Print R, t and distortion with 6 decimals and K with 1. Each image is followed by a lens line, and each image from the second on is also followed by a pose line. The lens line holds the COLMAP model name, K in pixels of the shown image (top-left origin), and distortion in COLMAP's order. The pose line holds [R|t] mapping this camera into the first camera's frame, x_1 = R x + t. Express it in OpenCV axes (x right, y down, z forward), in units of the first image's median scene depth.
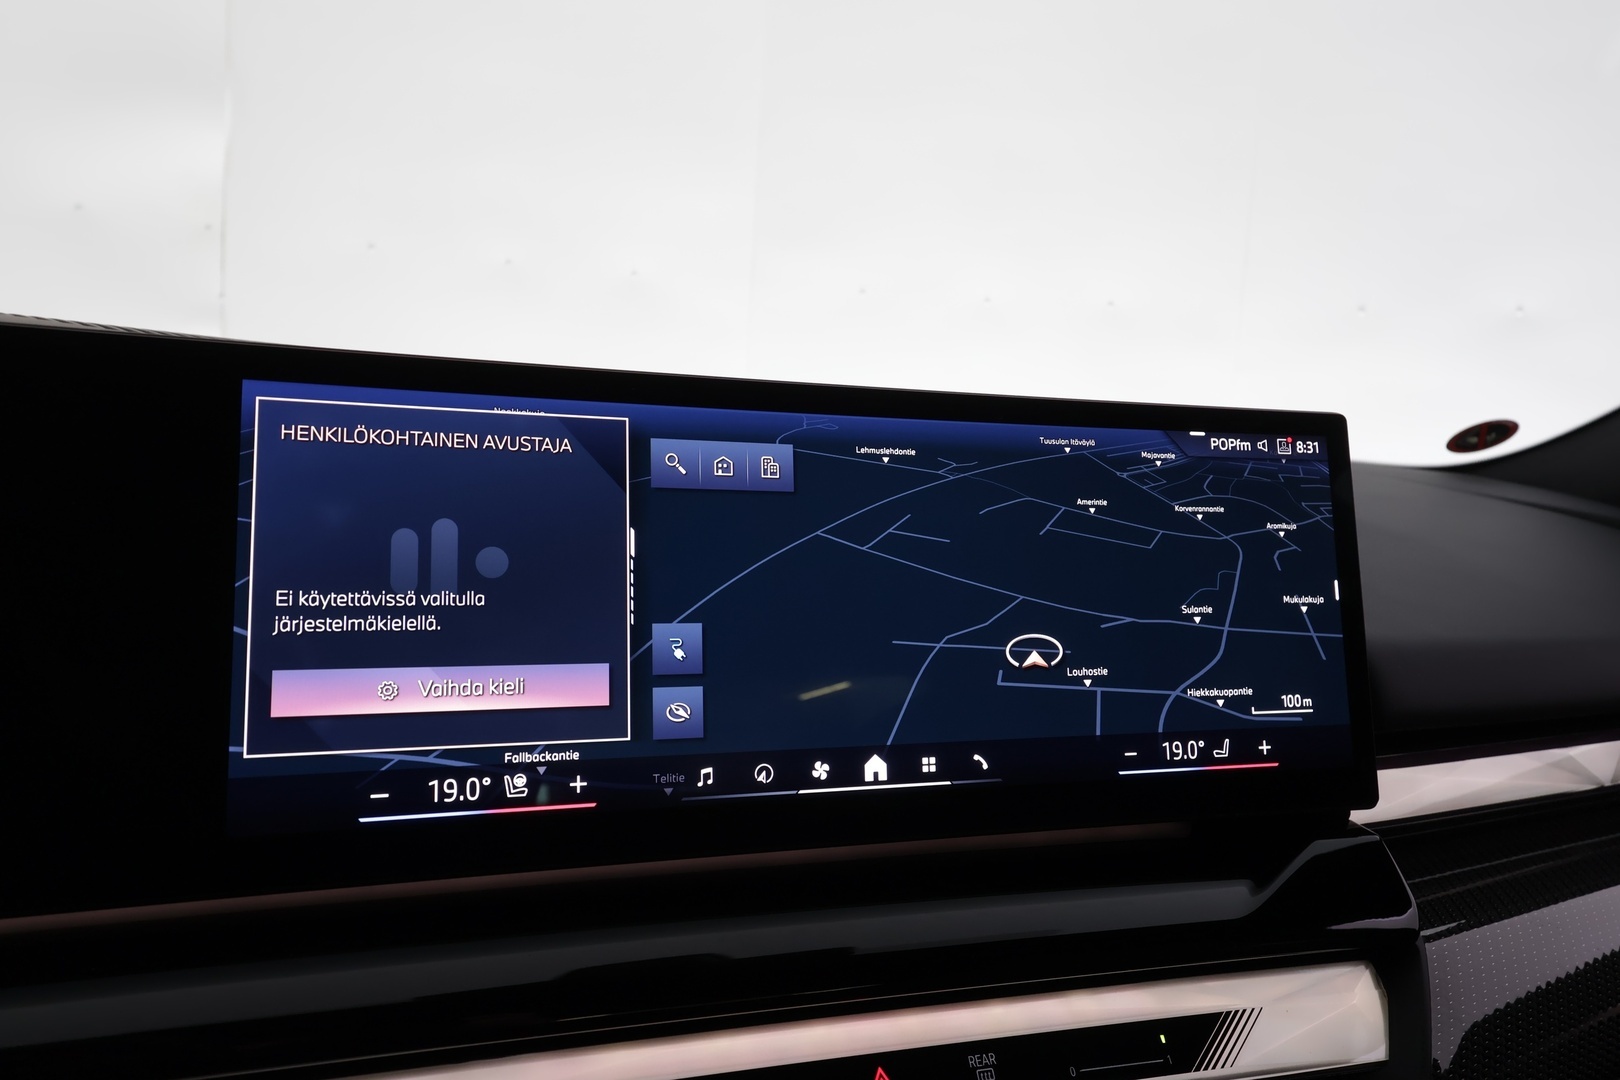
lens RADIAL K [[1196.1, 0, 809.4], [0, 1196.1, 542.1], [0, 0, 1]] dist [-0.039259, -0.004659]
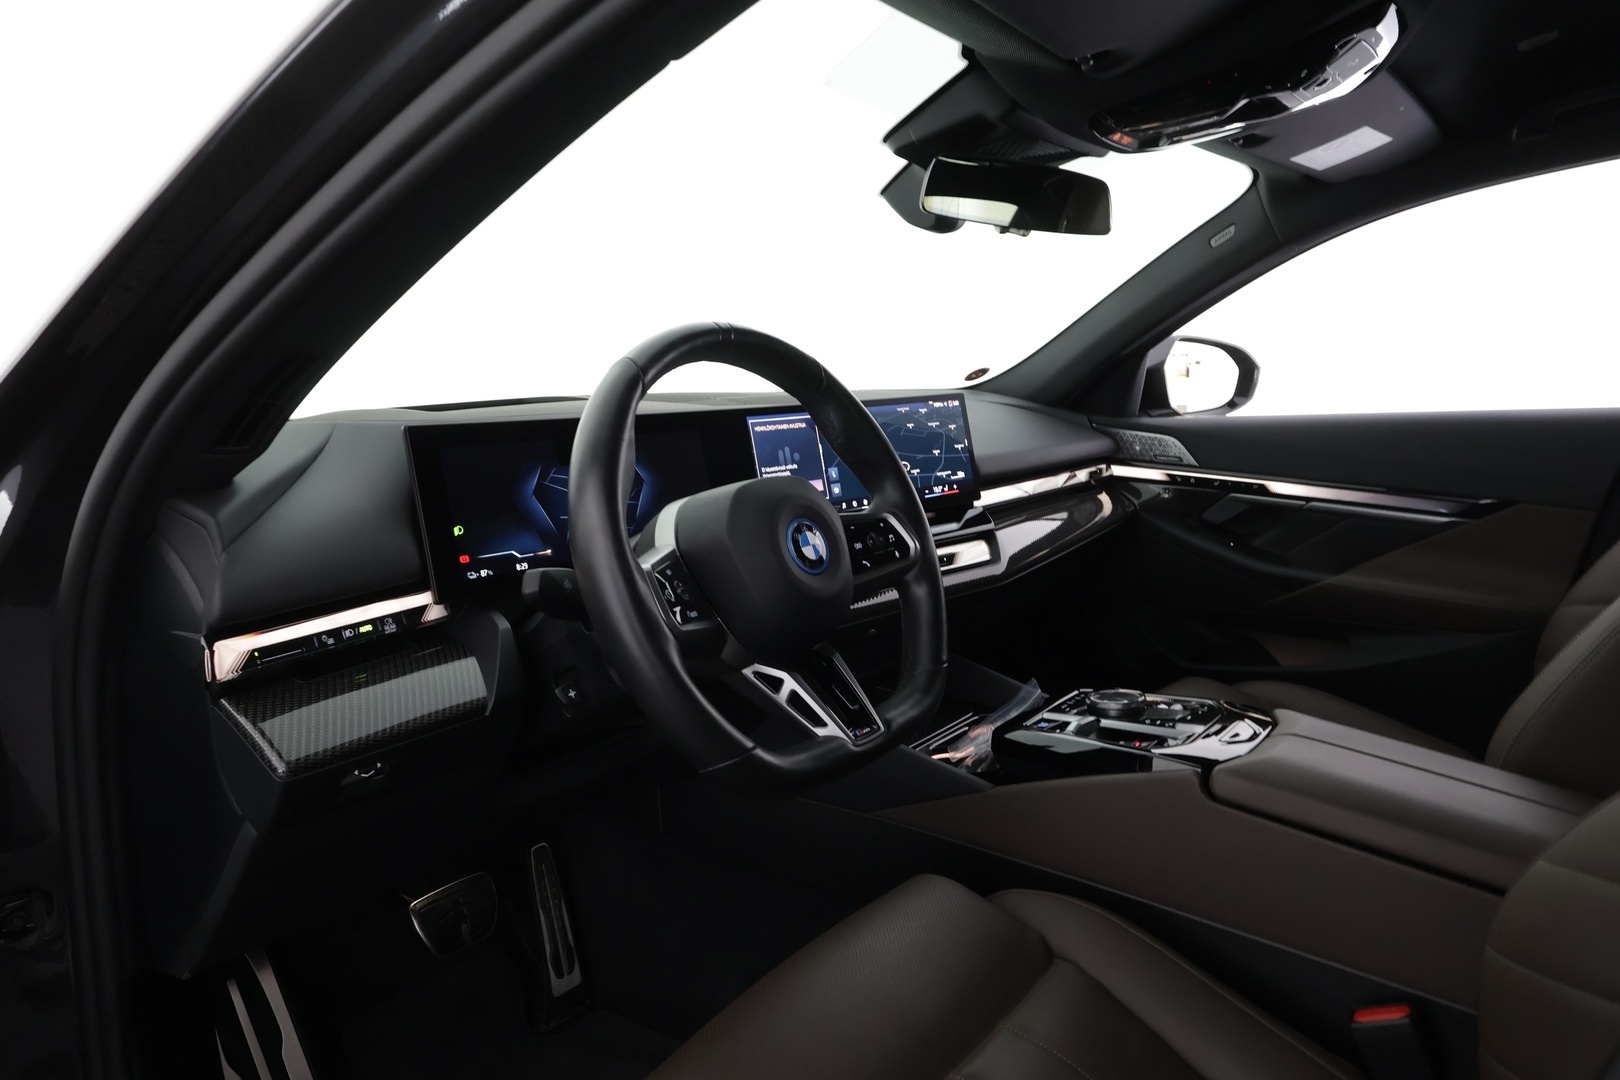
lens RADIAL K [[1099.5, 0, 812.9], [0, 1099.5, 537.1], [0, 0, 1]] dist [-0.009802, 0.001685]
pose [[0.903750, -0.131325, 0.407419, -1.577520], [0.084318, 0.987744, 0.131345, -0.175856], [-0.419675, -0.084350, 0.903747, -2.120227]]
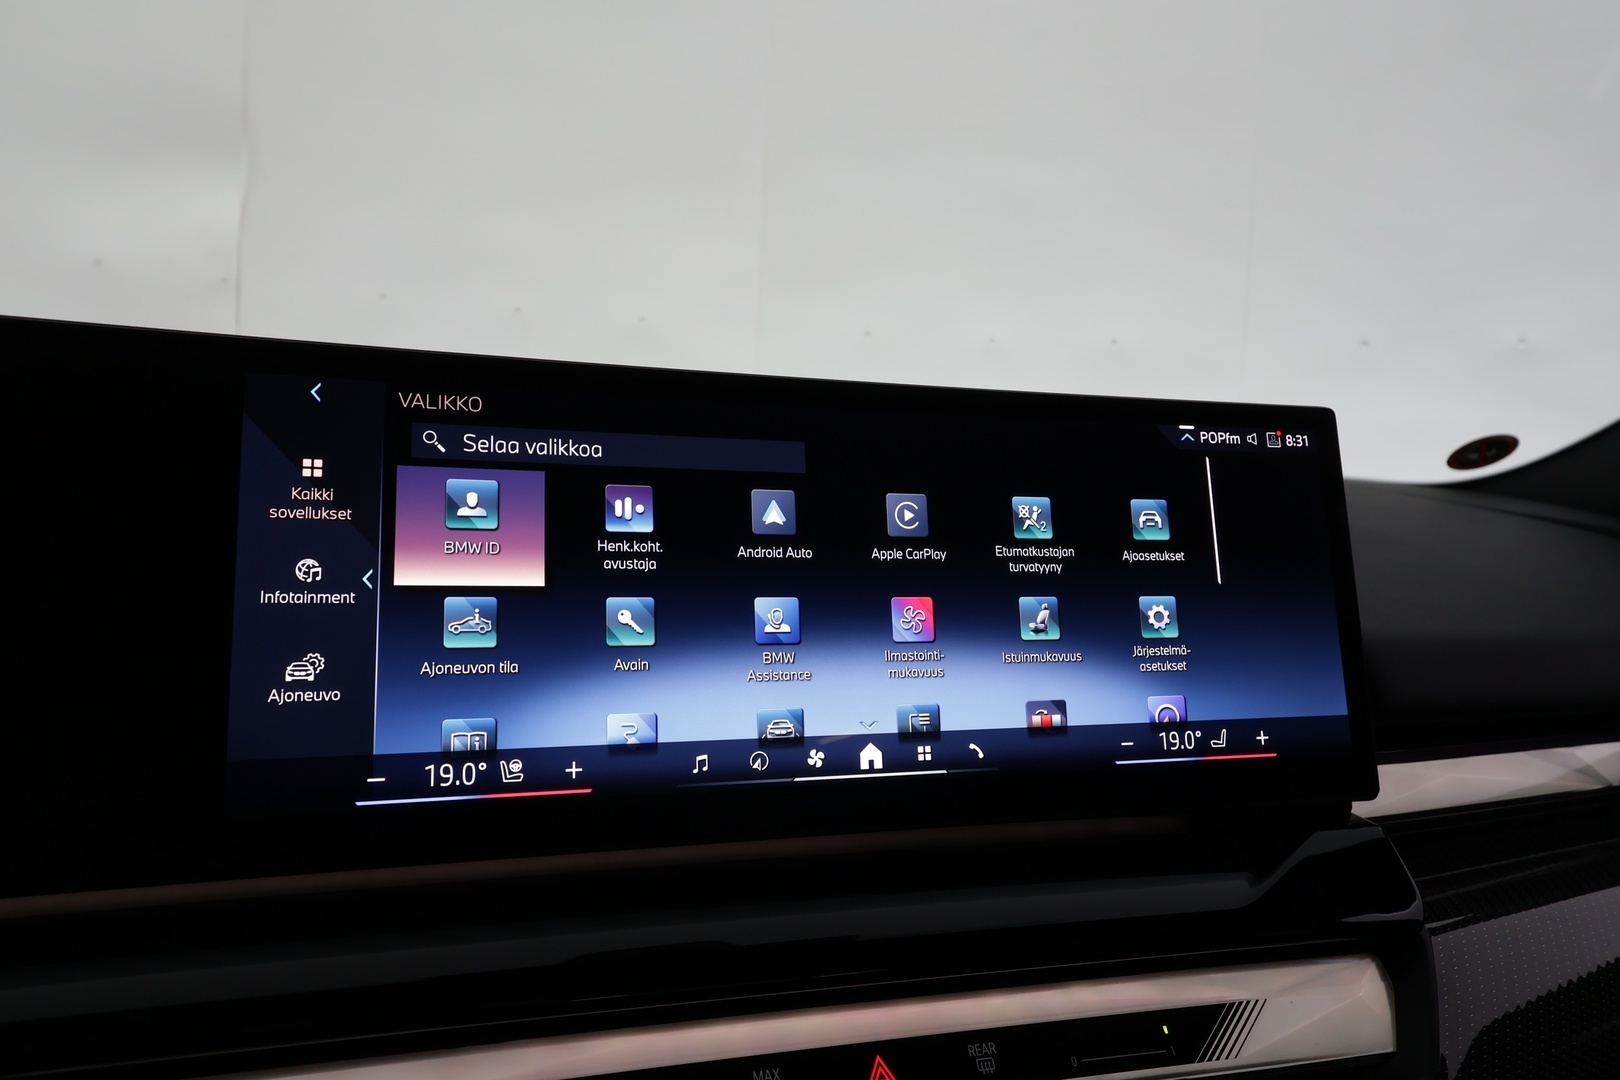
lens RADIAL K [[1196.1, 0, 808.4], [0, 1196.1, 543.1], [0, 0, 1]] dist [-0.039259, -0.004659]
pose [[0.999857, -0.012446, -0.011466, 0.016541], [0.011910, 0.998884, -0.045711, 0.054982], [0.012022, 0.045568, 0.998889, -0.010800]]
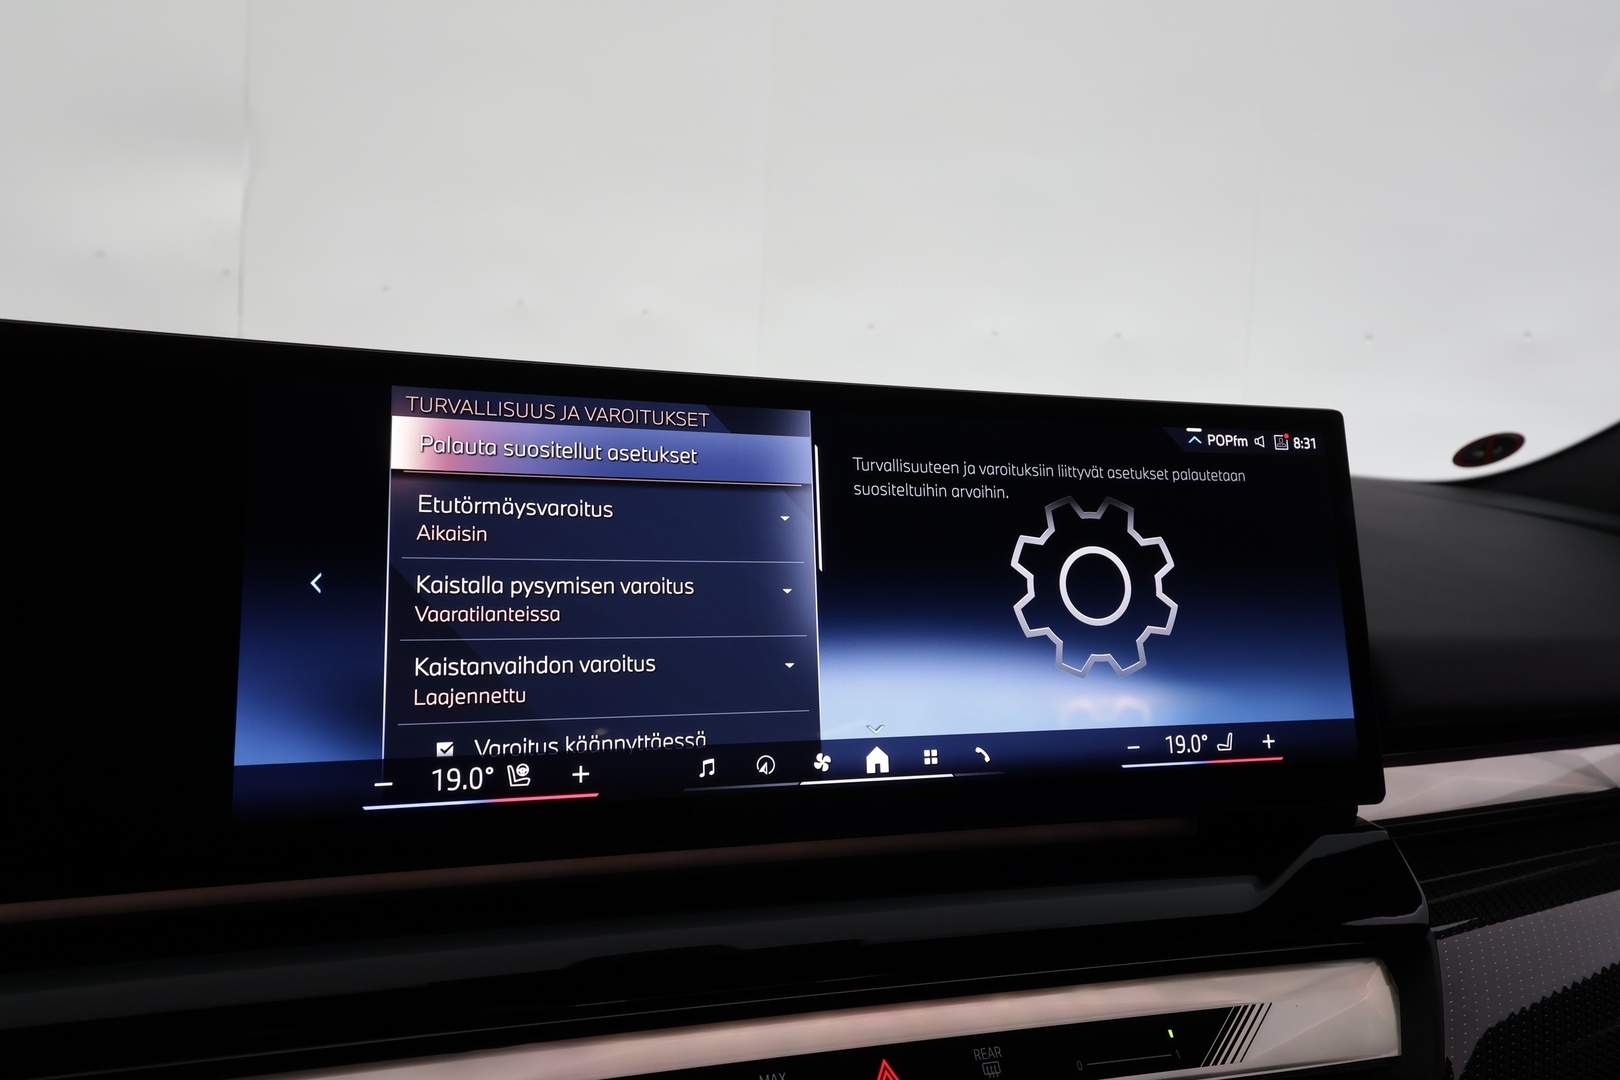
lens RADIAL K [[1196.1, 0, 806.6], [0, 1196.1, 542.6], [0, 0, 1]] dist [-0.039259, -0.004659]
pose [[0.999843, -0.010435, -0.014339, 0.012300], [0.009884, 0.999230, -0.037969, 0.043708], [0.014724, 0.037821, 0.999176, -0.009828]]
